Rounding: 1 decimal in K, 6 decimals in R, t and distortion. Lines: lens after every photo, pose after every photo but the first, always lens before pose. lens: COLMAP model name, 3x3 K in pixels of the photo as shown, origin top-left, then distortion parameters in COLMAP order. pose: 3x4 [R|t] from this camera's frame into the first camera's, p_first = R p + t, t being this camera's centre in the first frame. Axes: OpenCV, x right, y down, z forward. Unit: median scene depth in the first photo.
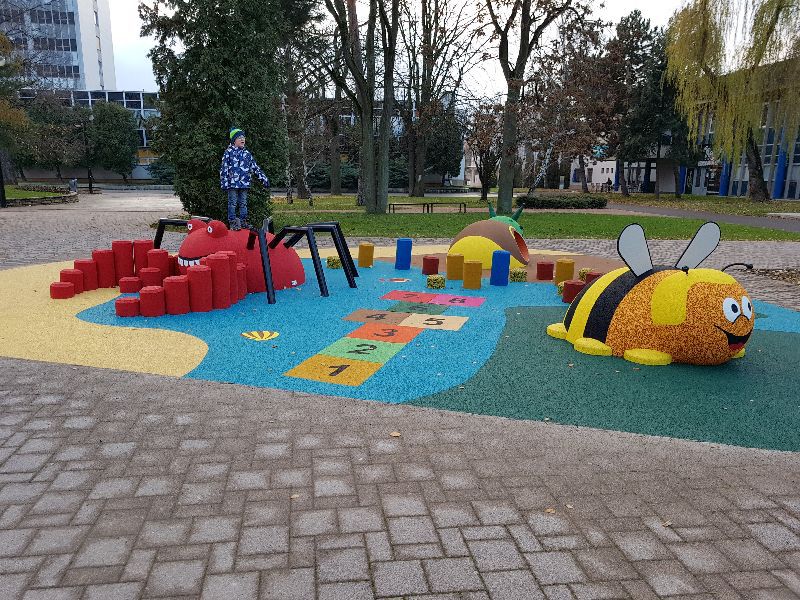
lens RADIAL K [[609.5, 0, 390.4], [0, 609.5, 317.7], [0, 0, 1]] dist [0.008957, -0.006035]
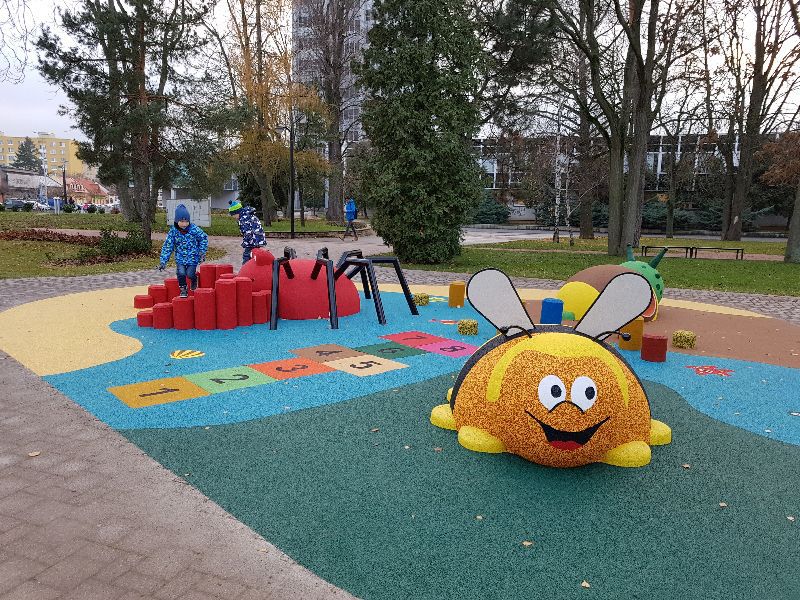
lens RADIAL K [[608.4, 0, 399.0], [0, 608.4, 317.5], [0, 0, 1]] dist [0.028494, -0.043622]
pose [[0.867637, 0.091940, -0.488624, 0.237839], [-0.122904, 0.991915, -0.031597, -0.017810], [0.481769, 0.087468, 0.871922, 0.091469]]
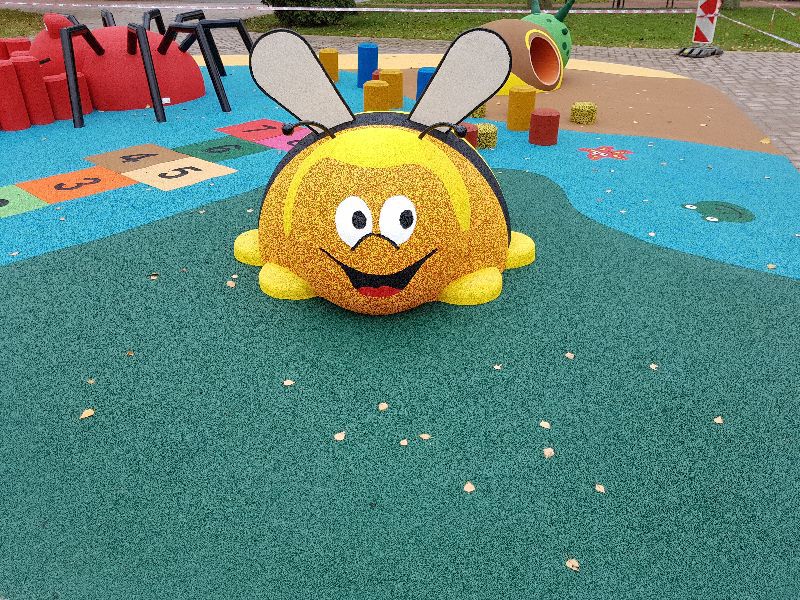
lens RADIAL K [[609.5, 0, 390.4], [0, 609.5, 317.7], [0, 0, 1]] dist [0.008957, -0.006035]
pose [[0.919418, 0.183726, -0.347729, 0.247275], [-0.072964, 0.948509, 0.308230, -0.030211], [0.386454, -0.258021, 0.885482, 0.176554]]
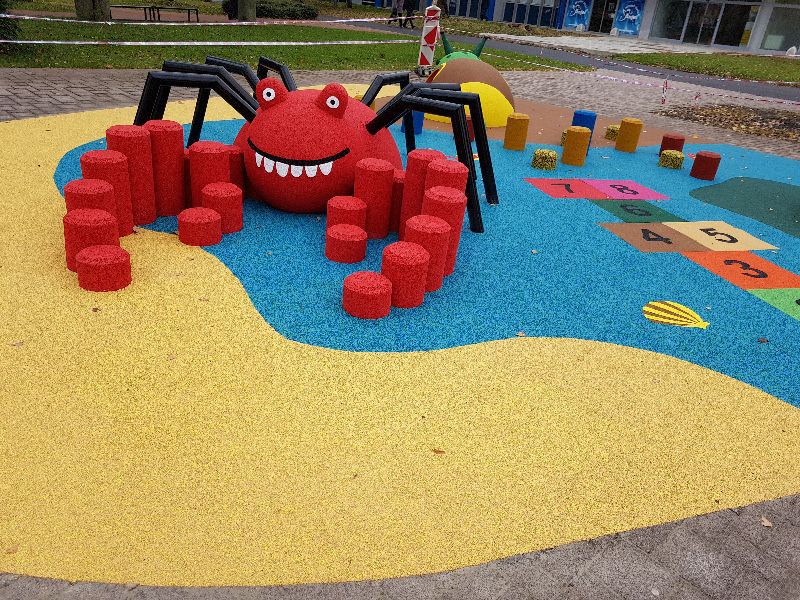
lens RADIAL K [[609.5, 0, 390.4], [0, 609.5, 317.7], [0, 0, 1]] dist [0.008957, -0.006035]
pose [[0.830948, -0.211715, 0.514493, -0.287579], [0.054042, 0.951106, 0.304100, -0.063216], [-0.553720, -0.224887, 0.801761, 0.253456]]
